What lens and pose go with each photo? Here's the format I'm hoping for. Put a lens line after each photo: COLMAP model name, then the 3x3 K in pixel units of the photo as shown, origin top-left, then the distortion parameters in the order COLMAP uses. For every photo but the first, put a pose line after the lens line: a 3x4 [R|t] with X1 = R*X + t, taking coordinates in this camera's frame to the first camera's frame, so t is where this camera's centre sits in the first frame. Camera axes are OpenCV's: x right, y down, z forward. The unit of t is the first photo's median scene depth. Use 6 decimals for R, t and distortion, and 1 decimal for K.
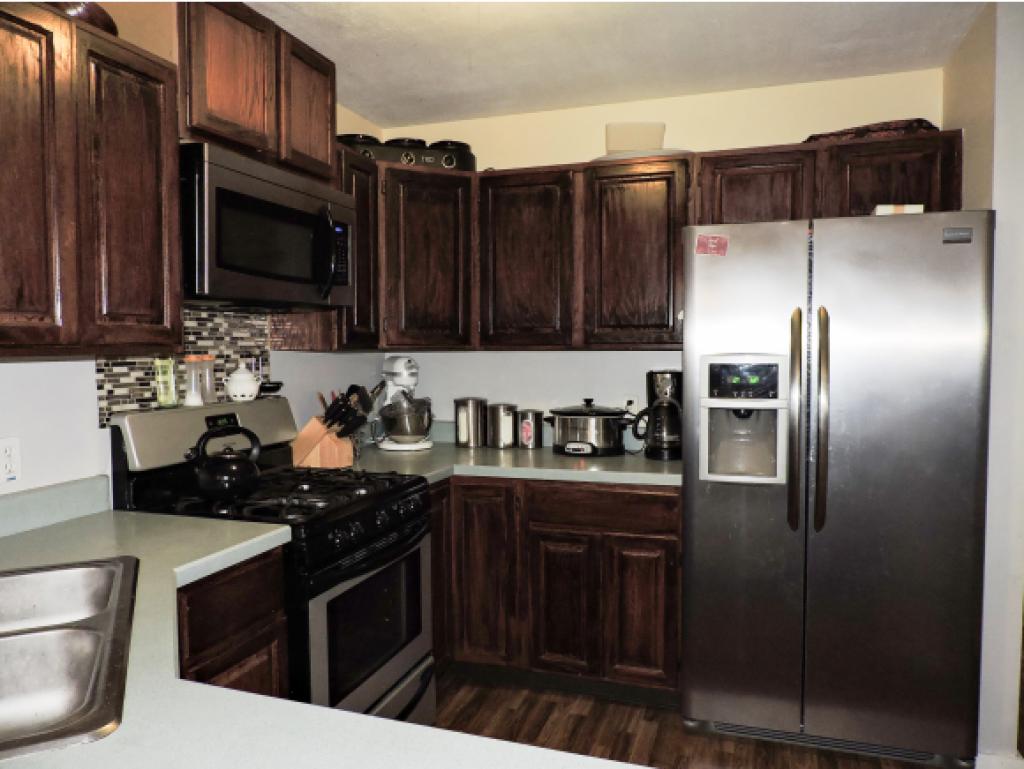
lens RADIAL K [[742.0, 0, 512.0], [0, 742.0, 384.5], [0, 0, 1]] dist [-0.000964, 0.000656]
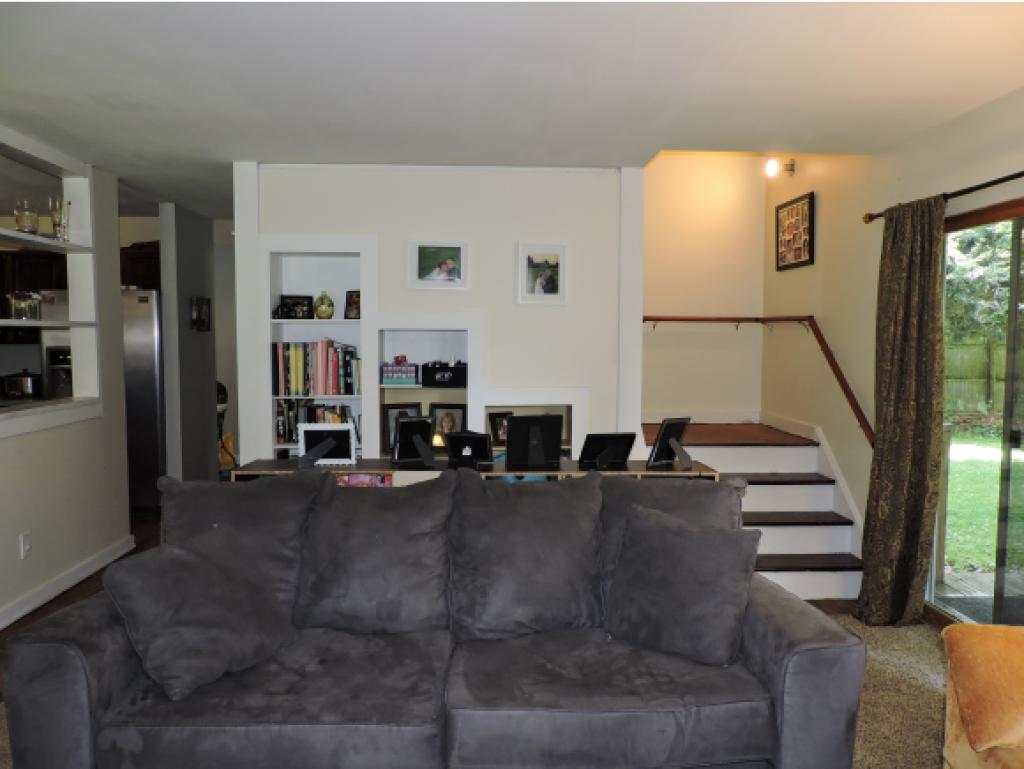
lens RADIAL K [[742.0, 0, 512.0], [0, 742.0, 384.5], [0, 0, 1]] dist [-0.000964, 0.000656]
pose [[0.933650, -0.021767, 0.357525, 0.827026], [0.015736, 0.999681, 0.019770, 0.059504], [-0.357841, -0.012832, 0.933694, -1.745028]]
